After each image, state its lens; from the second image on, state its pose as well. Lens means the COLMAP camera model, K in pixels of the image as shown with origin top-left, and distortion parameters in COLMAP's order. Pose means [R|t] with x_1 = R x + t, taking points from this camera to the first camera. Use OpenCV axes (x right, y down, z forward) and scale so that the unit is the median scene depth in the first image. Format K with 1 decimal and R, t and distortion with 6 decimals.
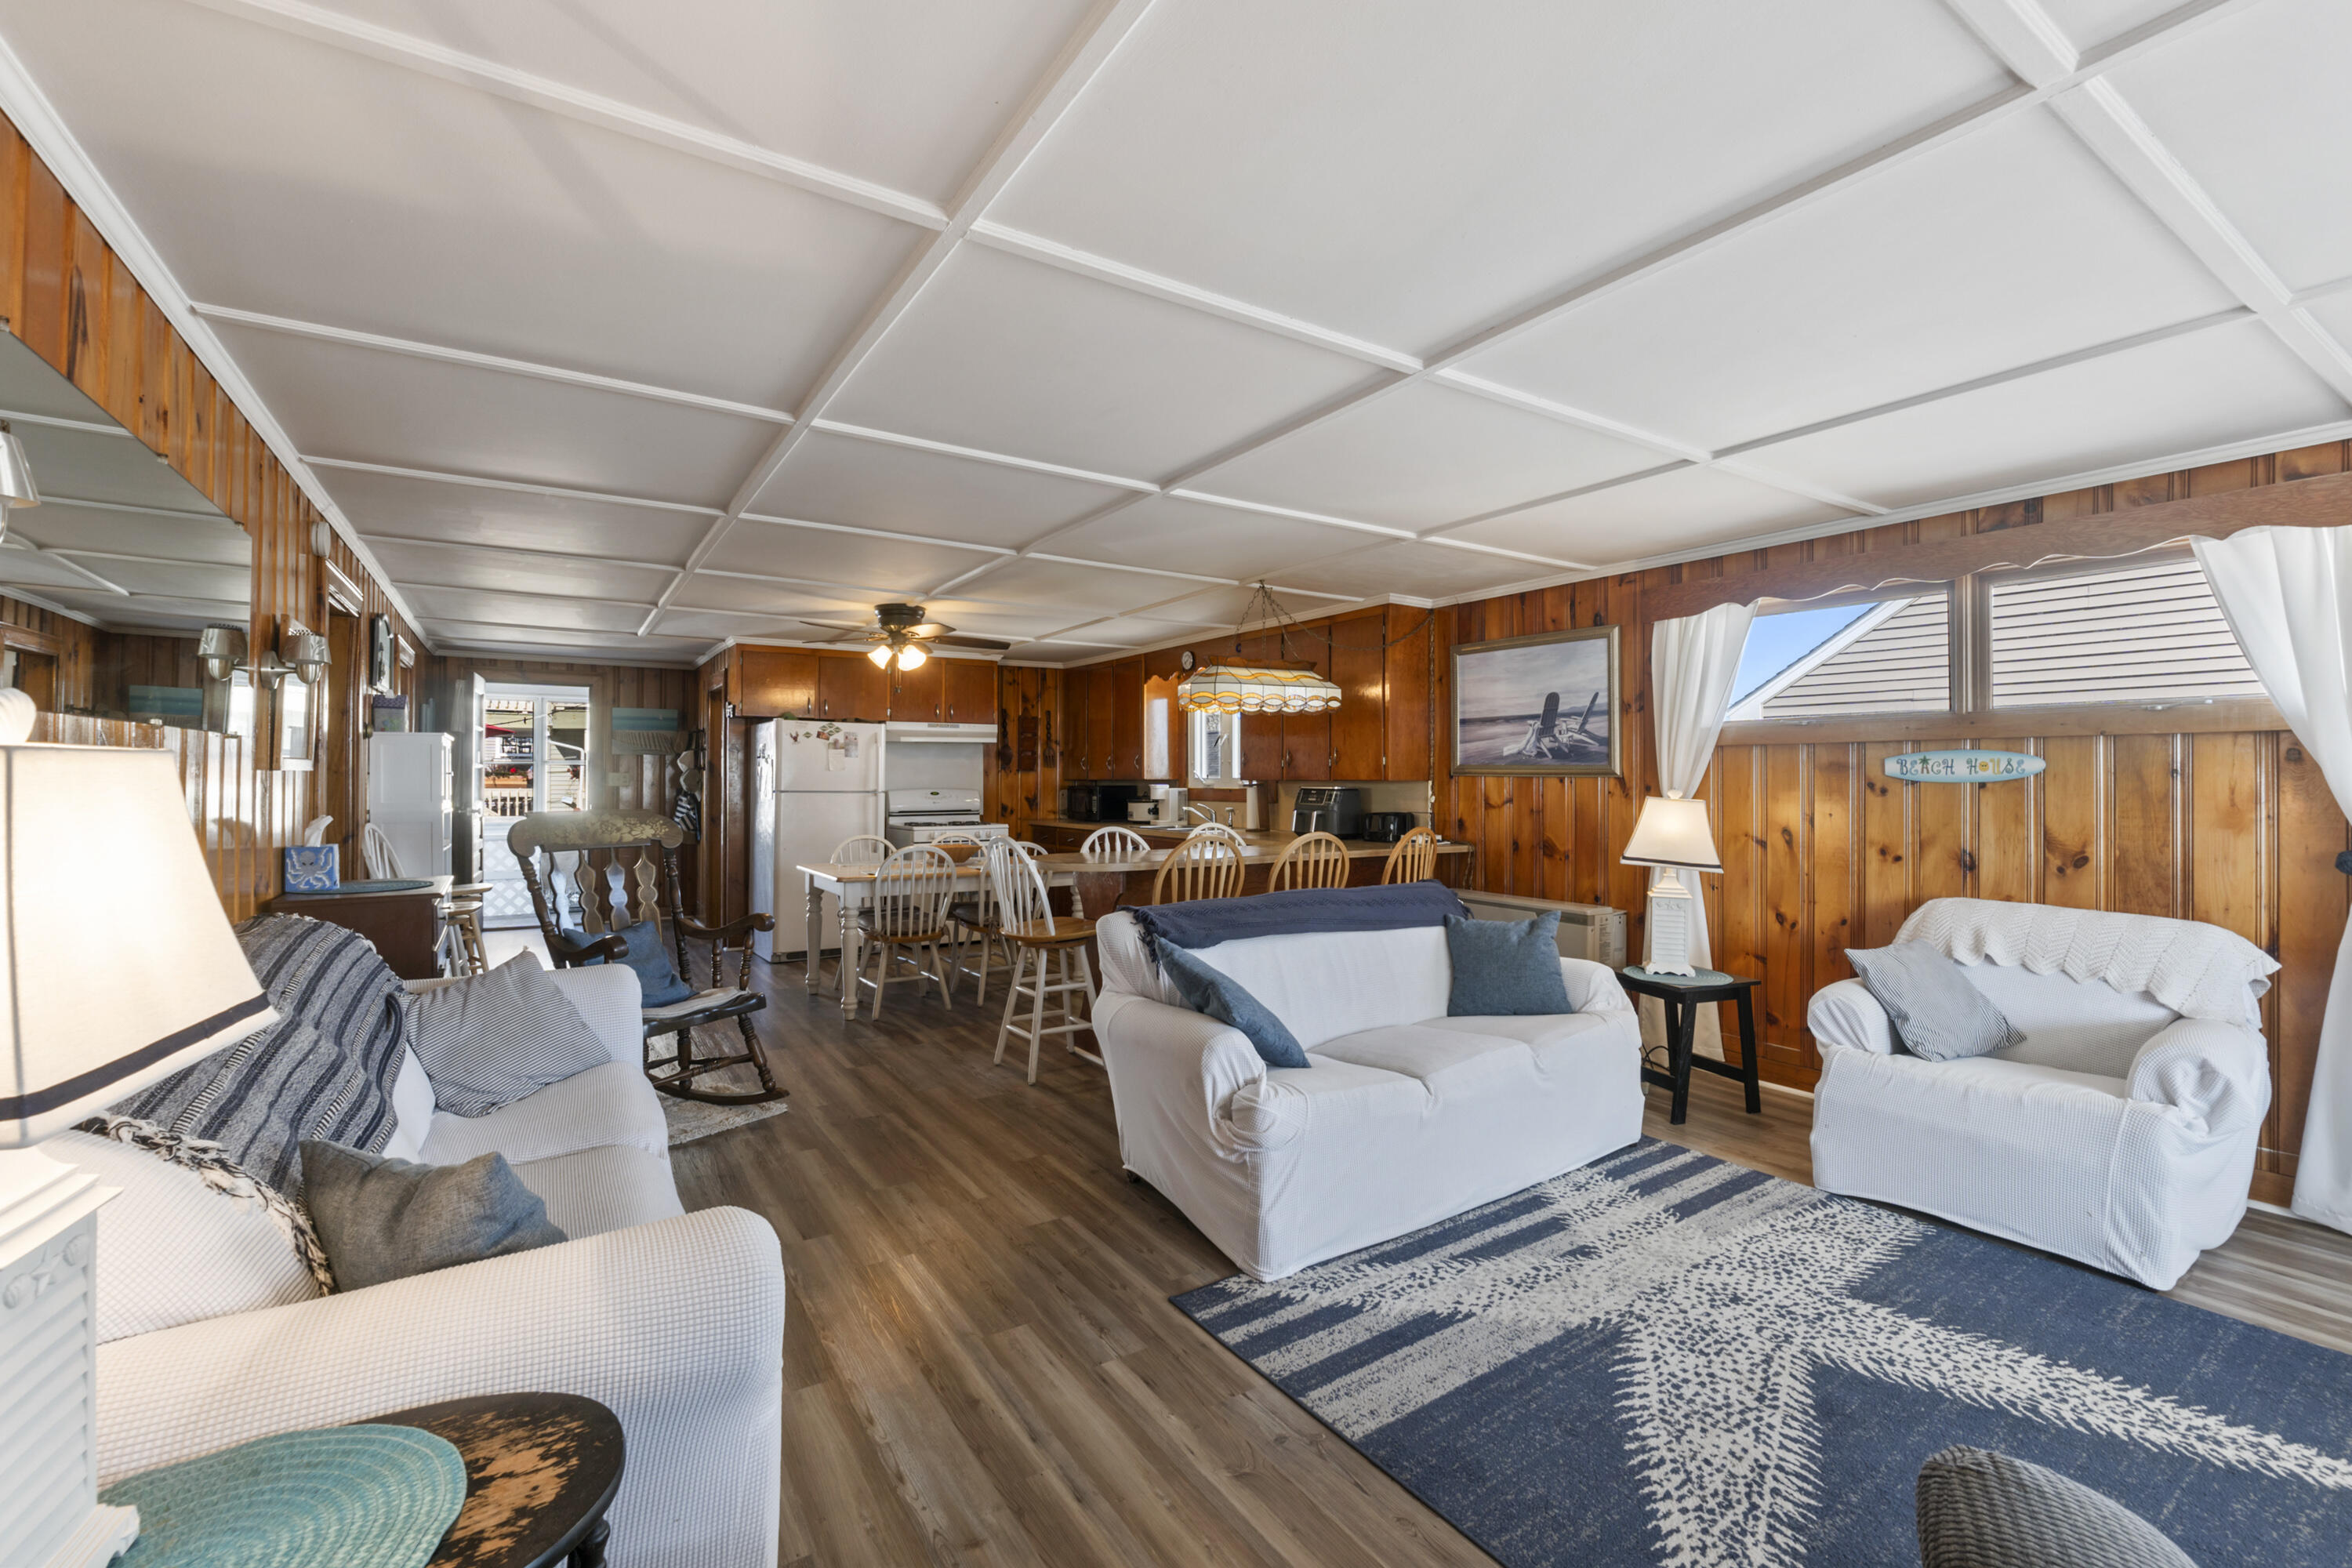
lens RADIAL K [[985.9, 0, 1183.4], [0, 985.9, 777.4], [0, 0, 1]] dist [-0.008850, 0.000556]
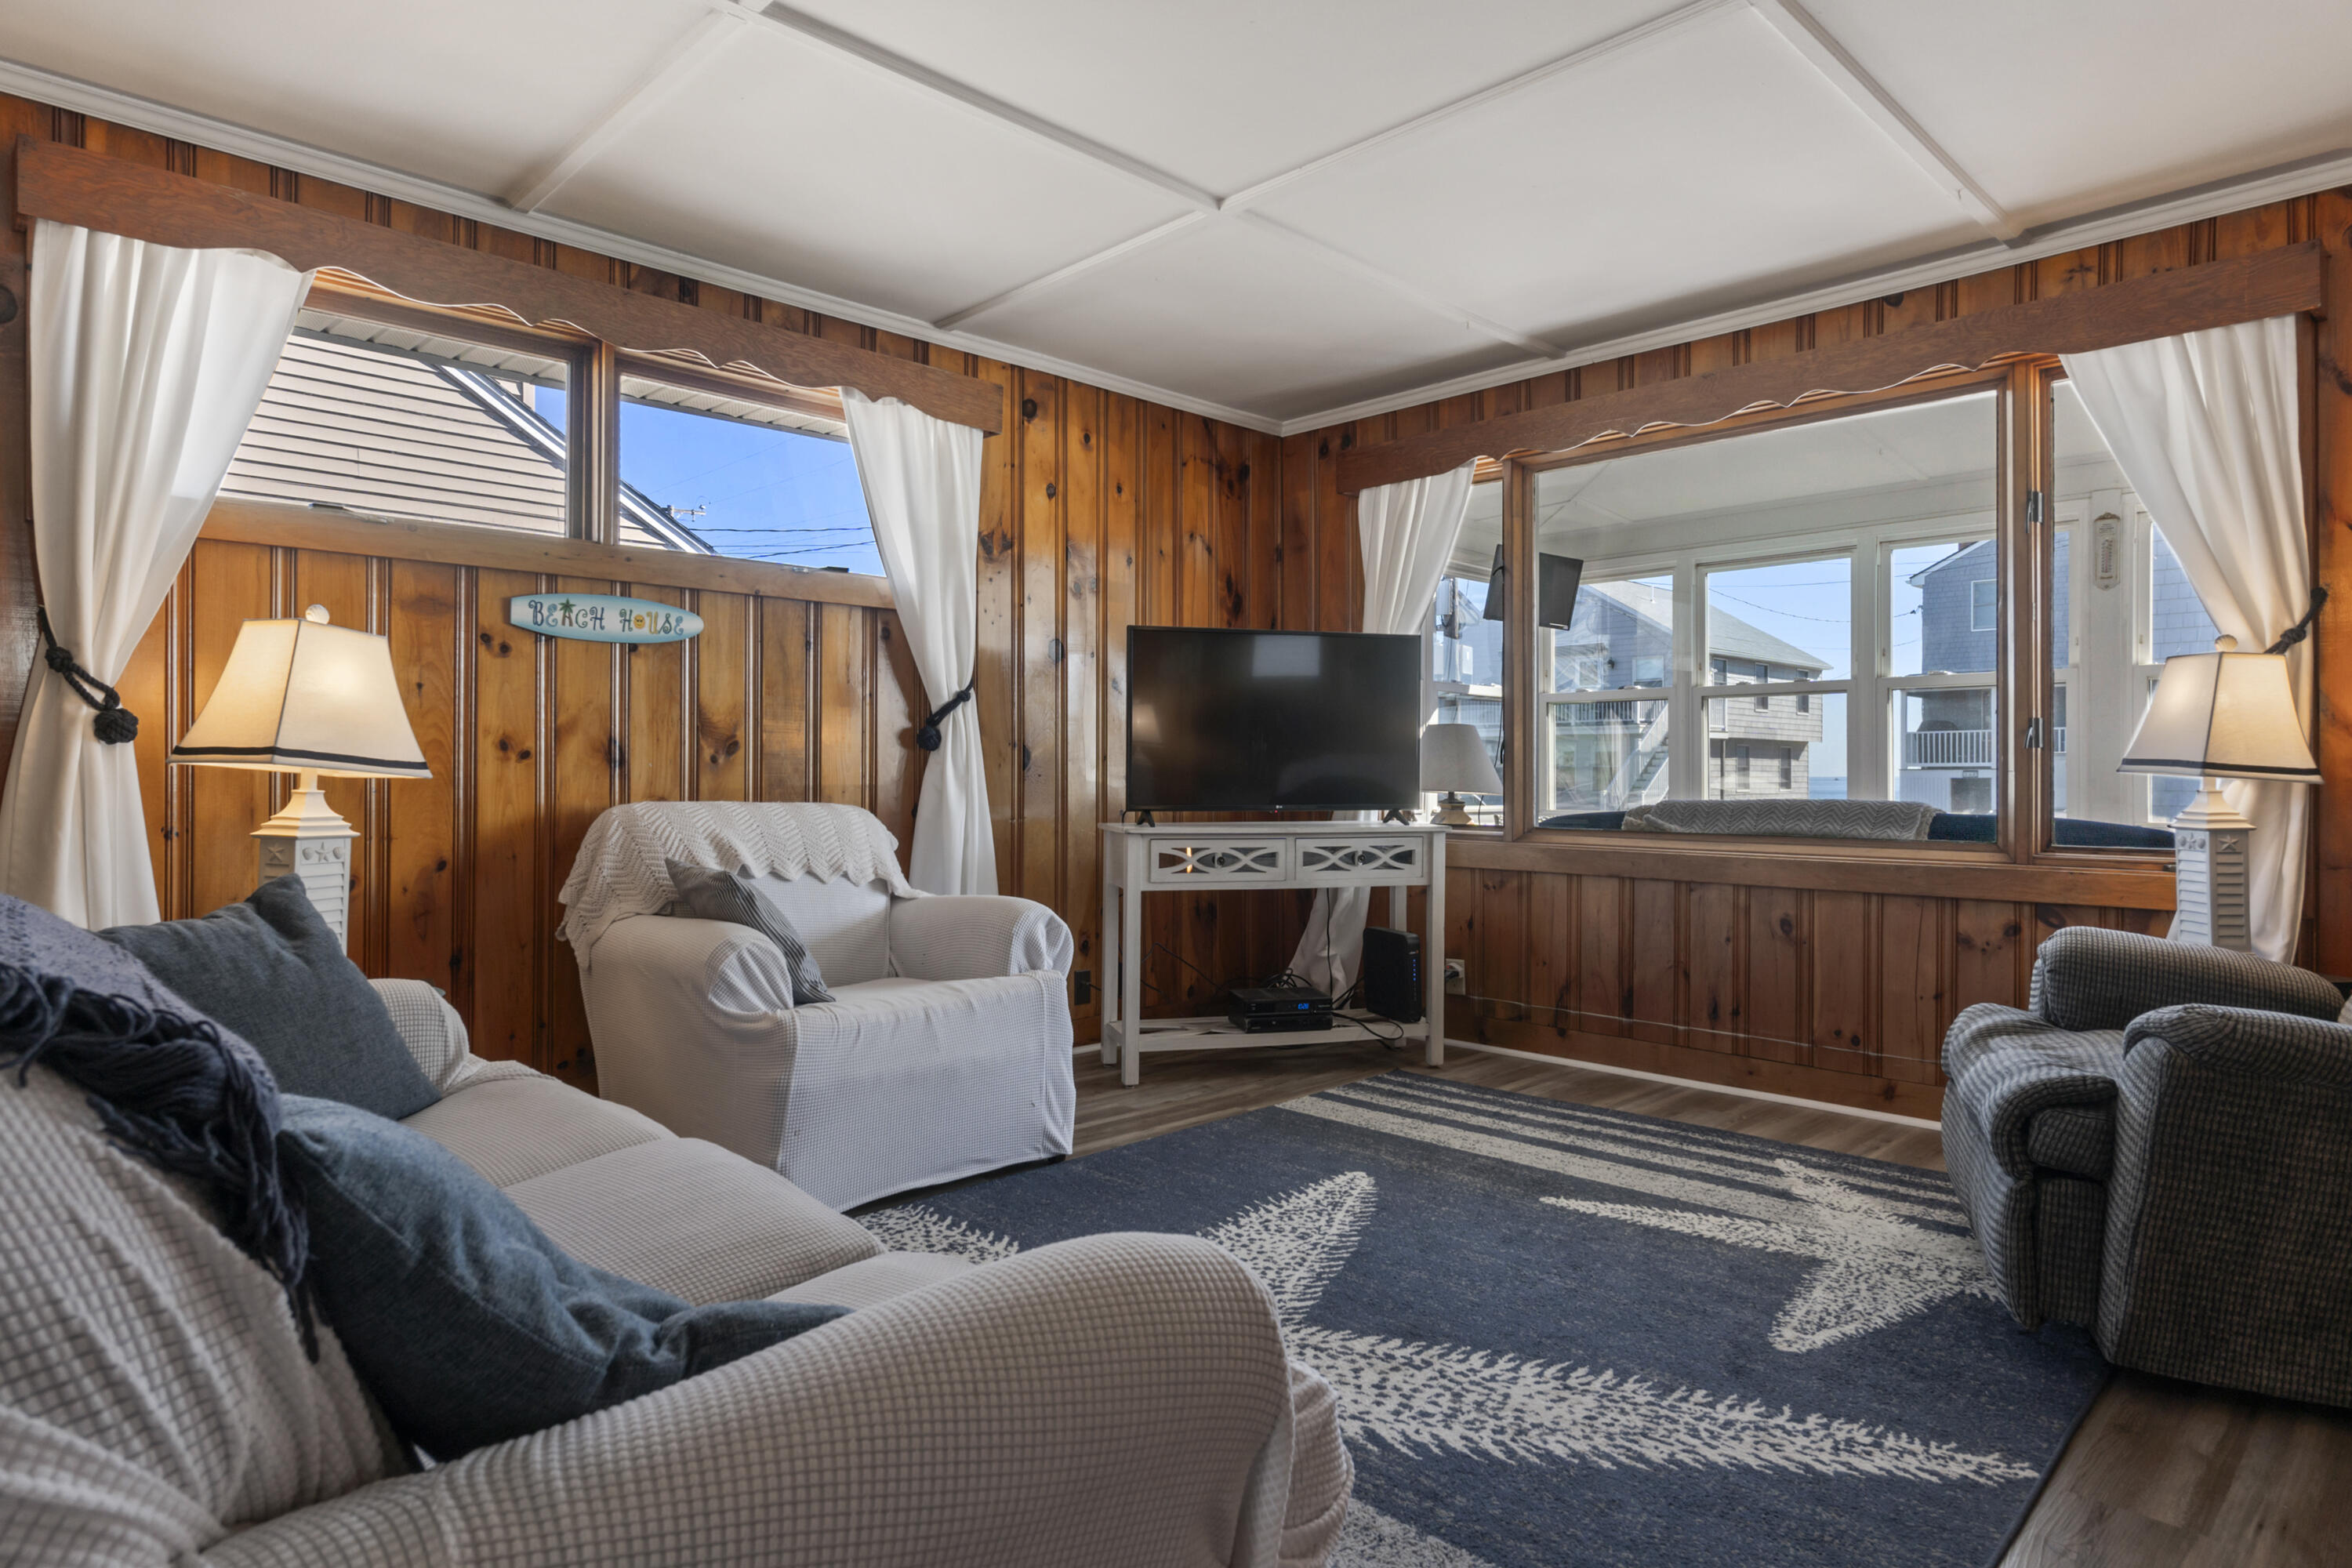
lens RADIAL K [[1333.3, 0, 1180.1], [0, 1333.3, 768.9], [0, 0, 1]] dist [-0.004151, -0.000375]
pose [[-0.193348, 0.002860, 0.981126, -0.196499], [-0.003902, 0.999986, -0.003684, 0.086085], [-0.981123, -0.004541, -0.193334, 0.686678]]
